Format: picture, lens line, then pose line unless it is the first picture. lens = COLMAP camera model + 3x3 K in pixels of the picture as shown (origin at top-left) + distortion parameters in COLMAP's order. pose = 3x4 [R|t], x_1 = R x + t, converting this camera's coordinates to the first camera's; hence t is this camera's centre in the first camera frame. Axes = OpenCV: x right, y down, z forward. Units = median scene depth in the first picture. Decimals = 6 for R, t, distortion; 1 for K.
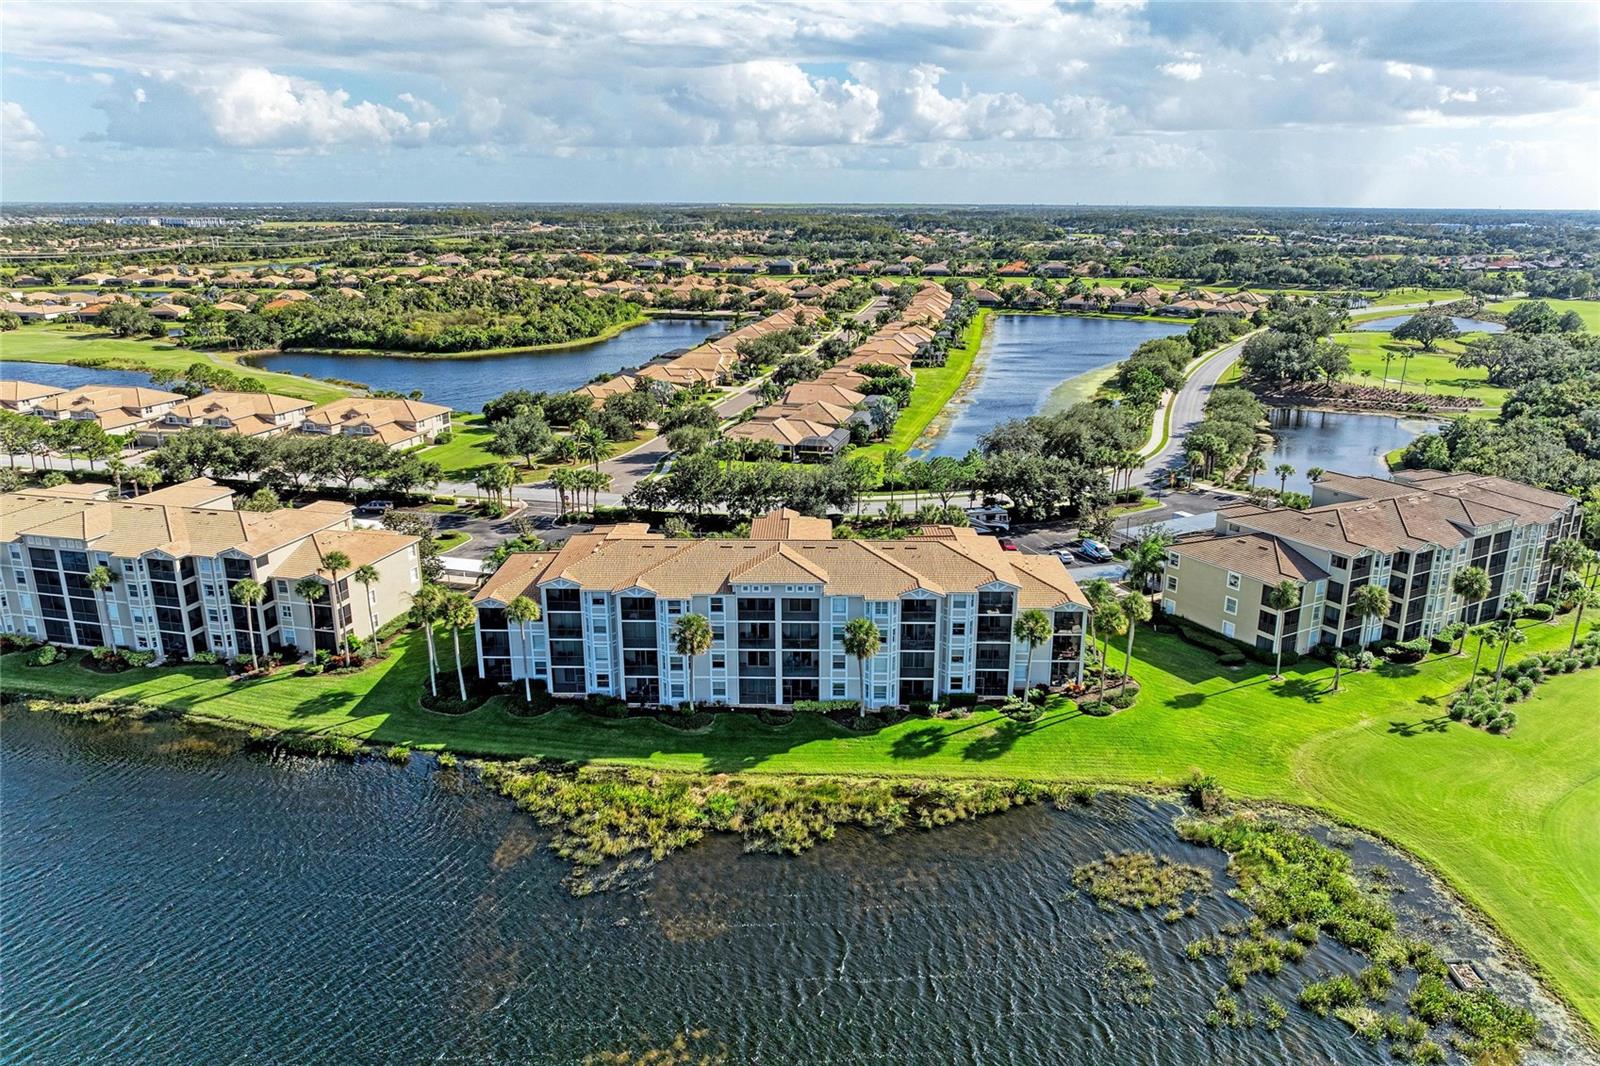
lens RADIAL K [[1091.5, 0, 803.6], [0, 1091.5, 538.5], [0, 0, 1]] dist [-0.006245, 0.002805]
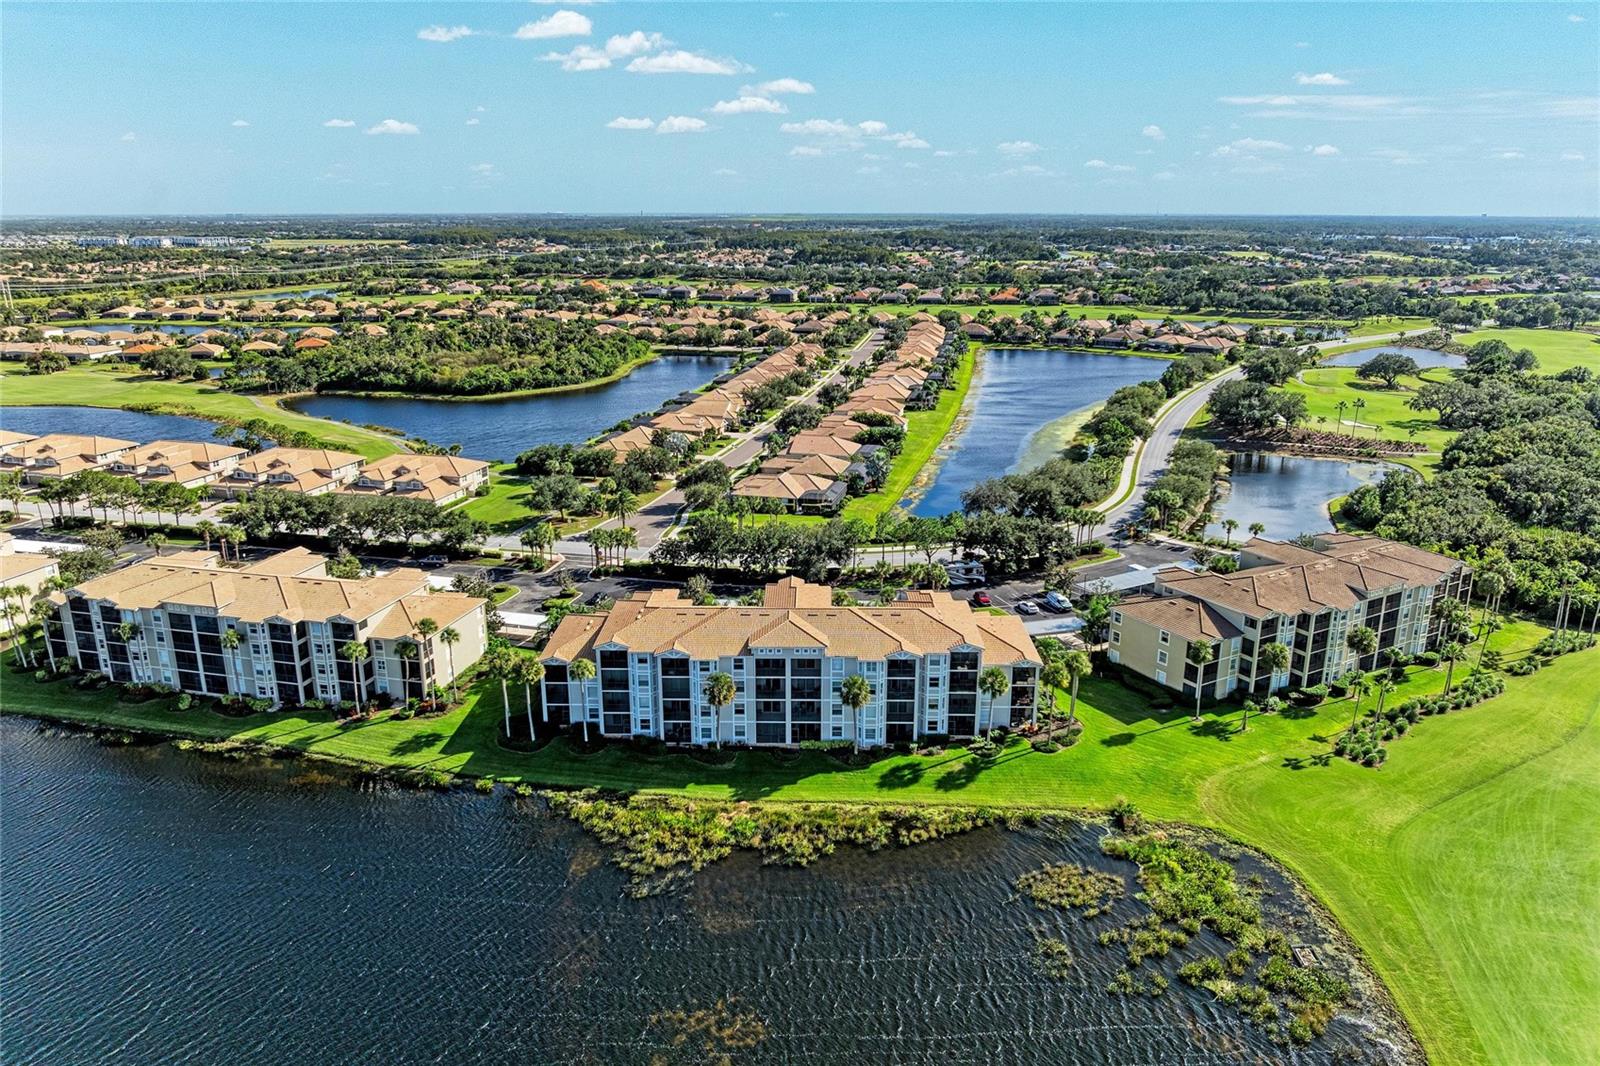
lens RADIAL K [[1077.5, 0, 799.1], [0, 1077.5, 548.3], [0, 0, 1]] dist [0.001554, -0.005159]
pose [[0.999988, -0.002732, -0.004013, -0.004780], [0.002733, 0.999996, 0.000245, -0.066610], [0.004012, -0.000256, 0.999992, -0.210965]]
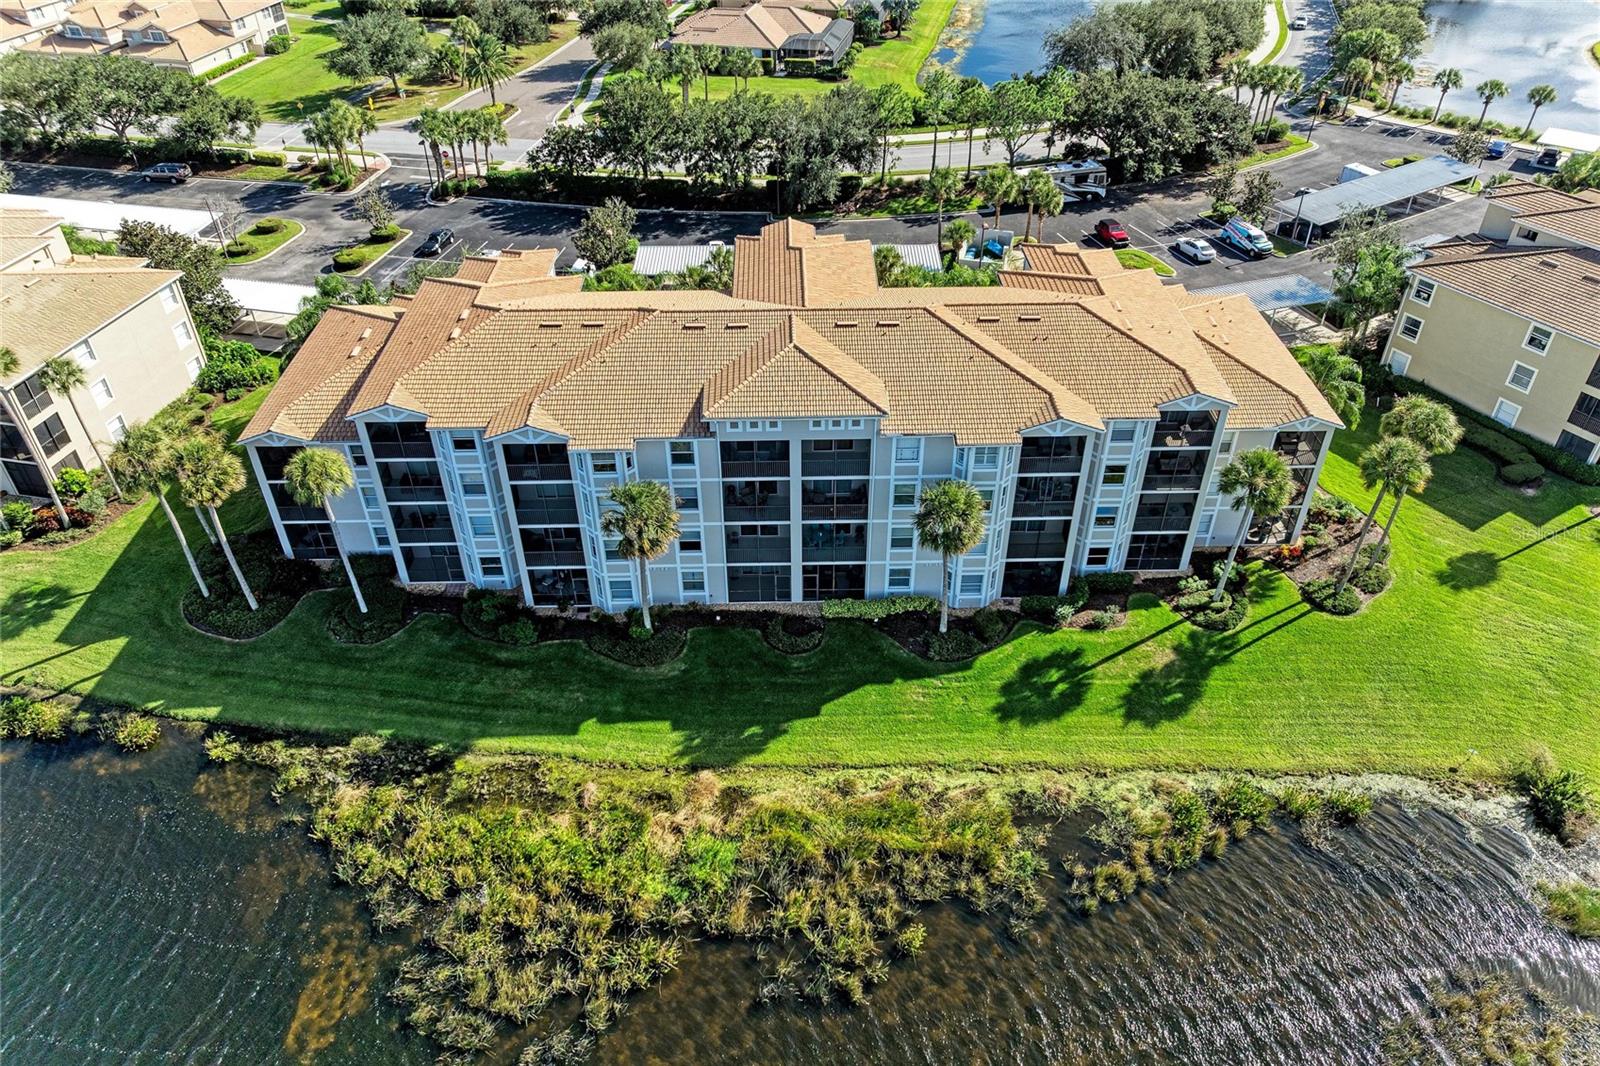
lens RADIAL K [[1102.2, 0, 800.0], [0, 1102.2, 533.0], [0, 0, 1]] dist [-0.011809, -0.000760]
pose [[0.999469, -0.025289, 0.020530, -0.030918], [0.016315, 0.934173, 0.356447, -0.090436], [-0.028193, -0.355923, 0.934090, 0.446271]]
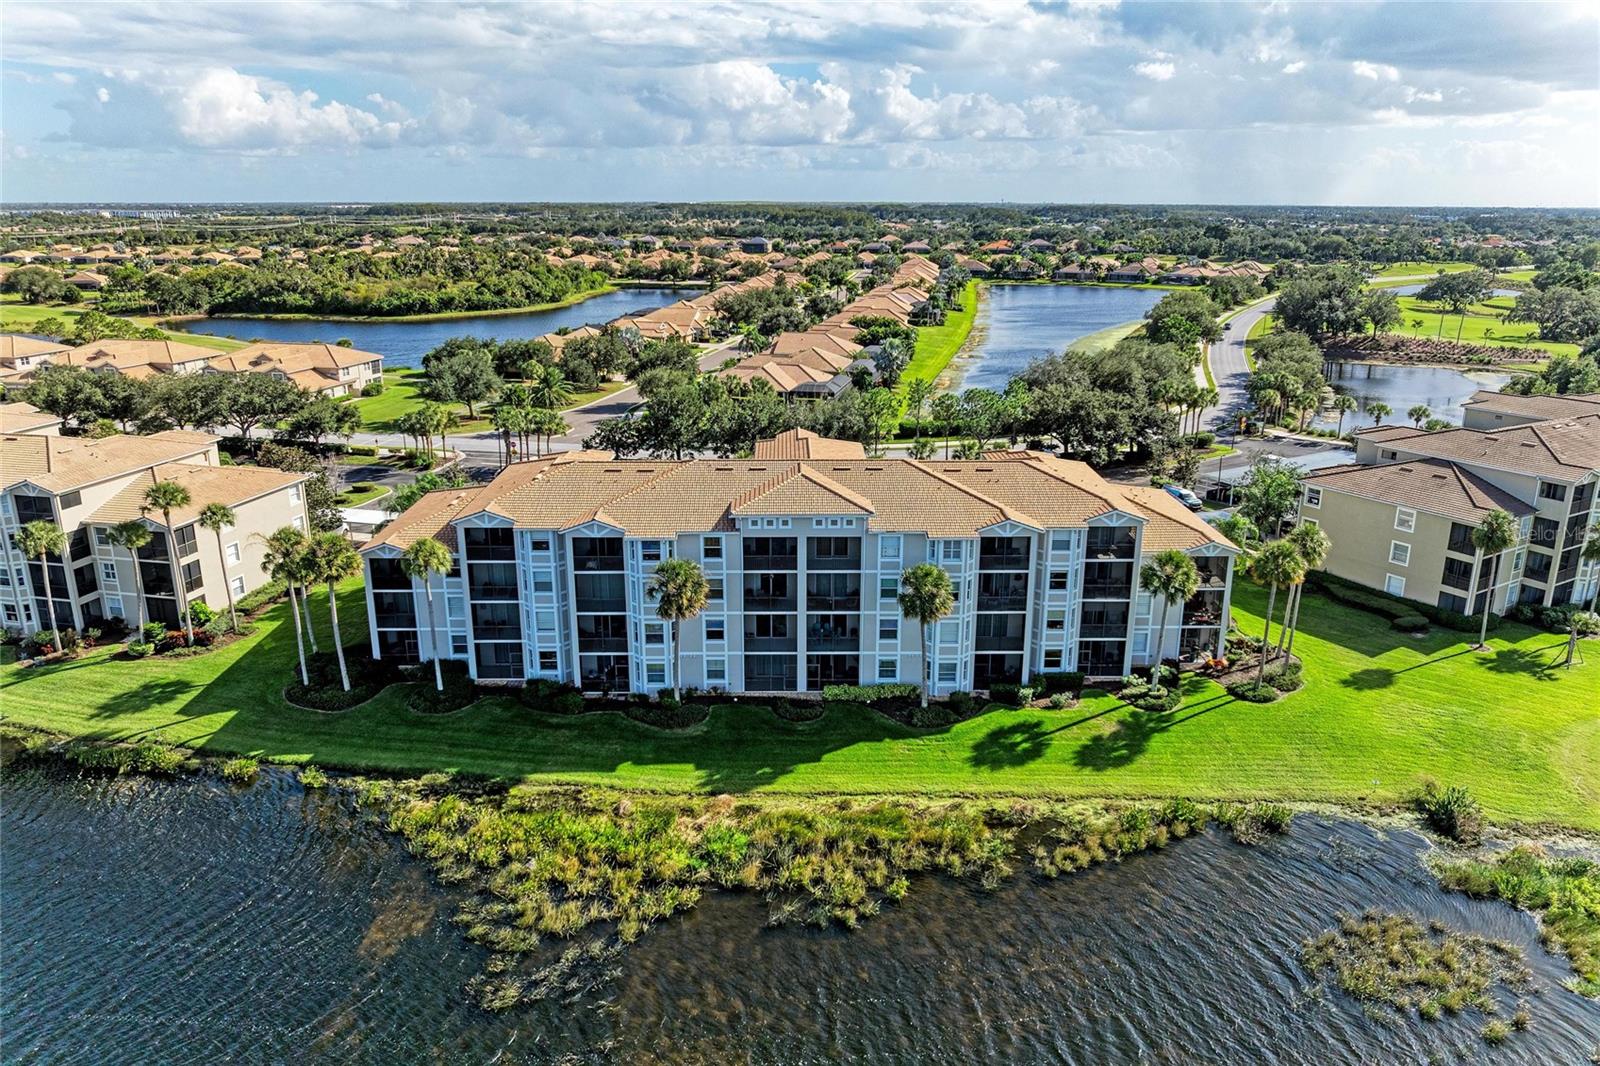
lens RADIAL K [[1102.2, 0, 800.0], [0, 1102.2, 533.0], [0, 0, 1]] dist [-0.011809, -0.000760]
pose [[0.999722, -0.008191, 0.022122, -0.037128], [0.008255, 0.999962, -0.002780, 0.051094], [-0.022099, 0.002962, 0.999751, 0.286614]]
